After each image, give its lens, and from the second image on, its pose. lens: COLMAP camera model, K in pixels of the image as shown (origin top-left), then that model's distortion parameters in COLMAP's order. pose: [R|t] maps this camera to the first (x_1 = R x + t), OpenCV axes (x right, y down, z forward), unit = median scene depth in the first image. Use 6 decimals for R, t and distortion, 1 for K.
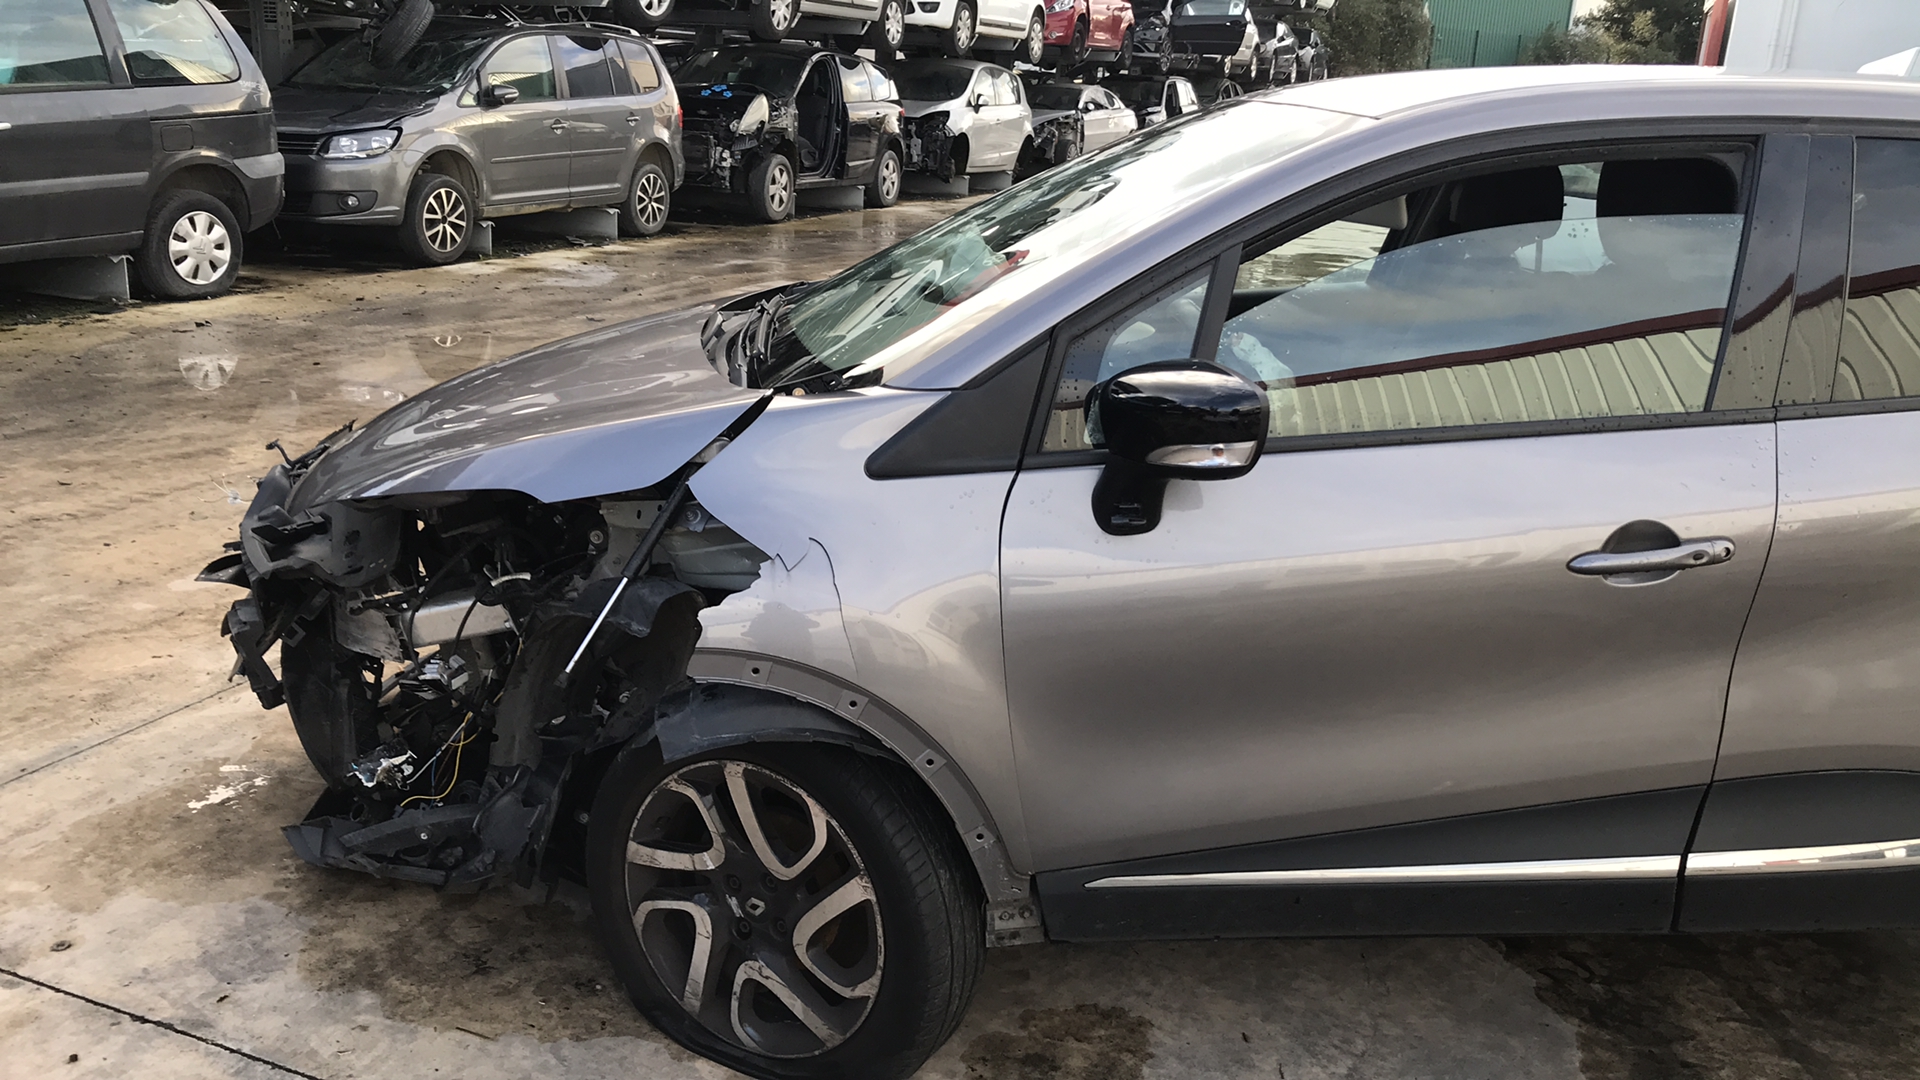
lens RADIAL K [[1555.7, 0, 955.7], [0, 1555.7, 492.8], [0, 0, 1]] dist [0.027189, -0.028086]
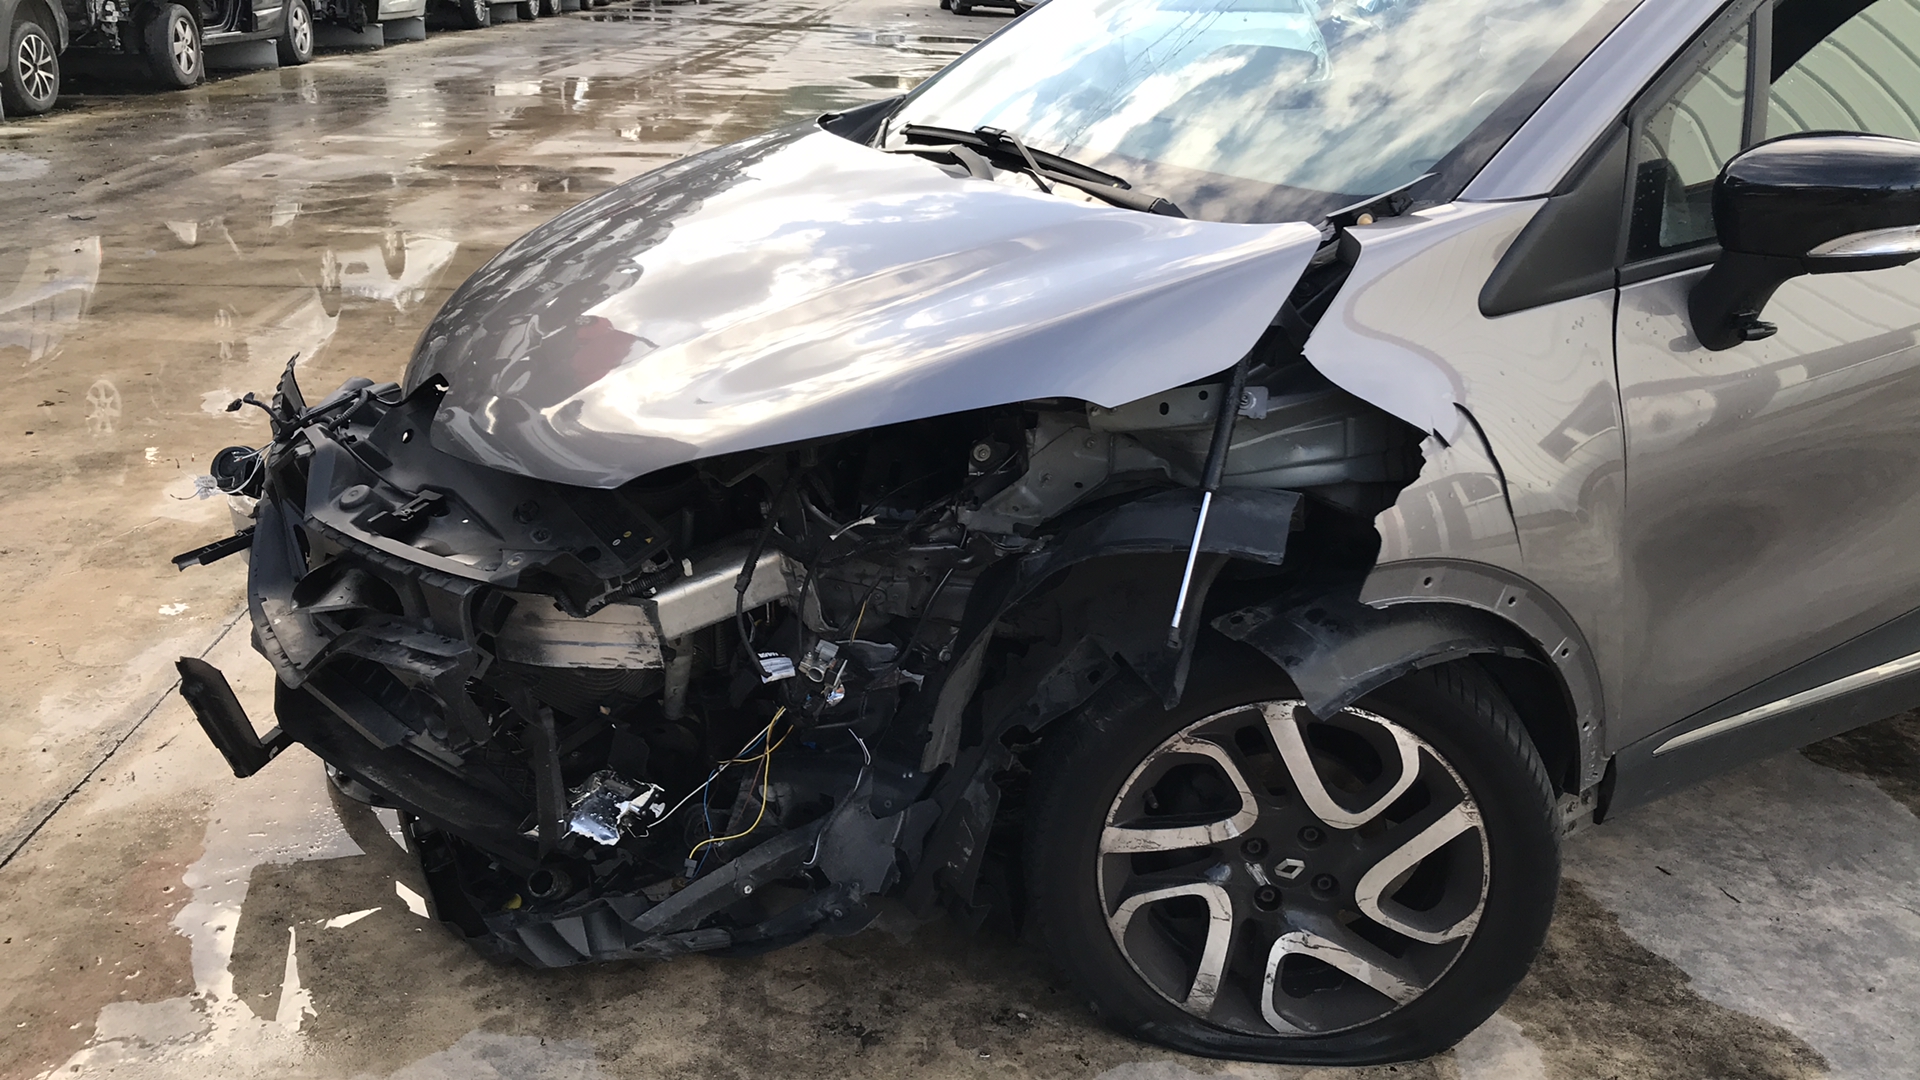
lens RADIAL K [[1555.7, 0, 969.2], [0, 1555.7, 503.4], [0, 0, 1]] dist [0.027189, -0.028086]
pose [[0.912169, -0.164144, 0.375505, -0.120212], [0.125541, 0.984152, 0.125238, -0.009629], [-0.390111, -0.067097, 0.918320, 0.071809]]
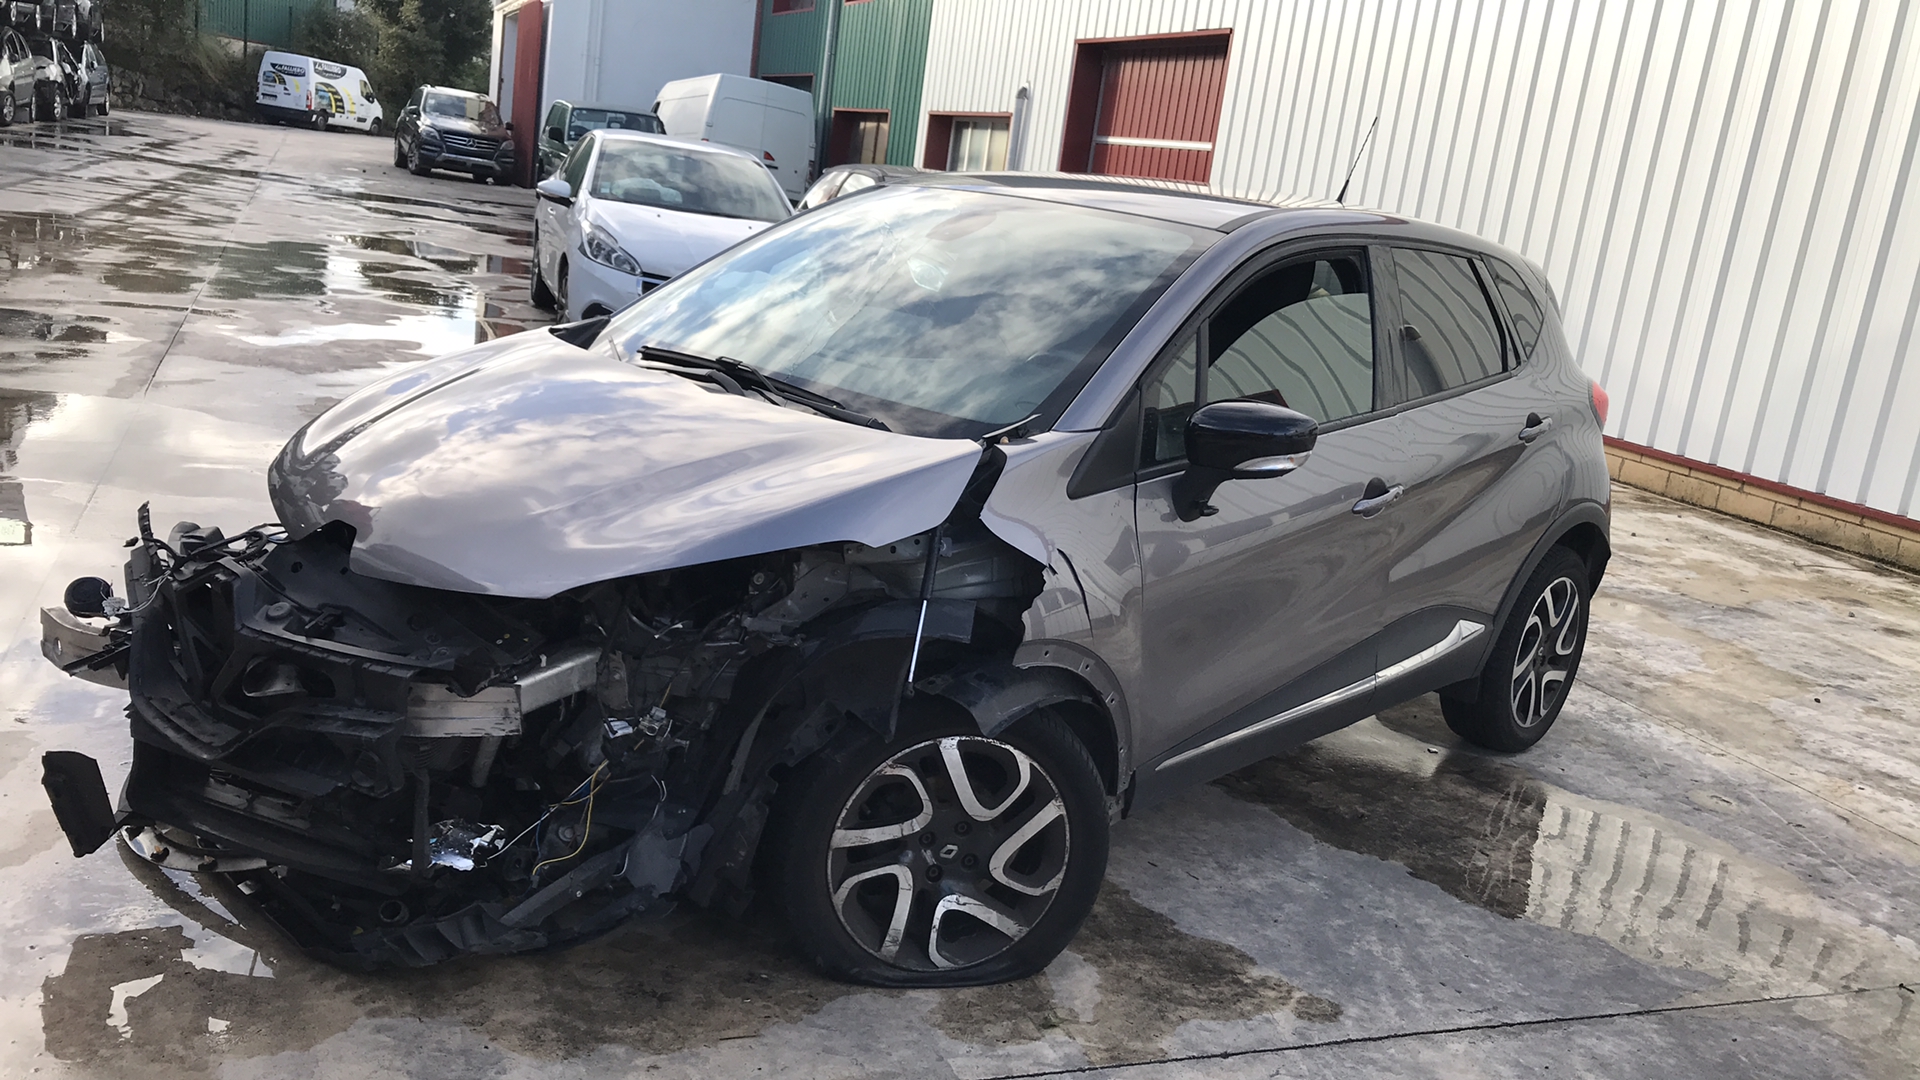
lens RADIAL K [[1555.7, 0, 978.9], [0, 1555.7, 484.5], [0, 0, 1]] dist [0.027189, -0.028086]
pose [[0.716907, -0.095135, 0.690647, -0.204521], [0.087148, 0.995104, 0.046611, -0.018025], [-0.691700, 0.026773, 0.721688, 0.016447]]
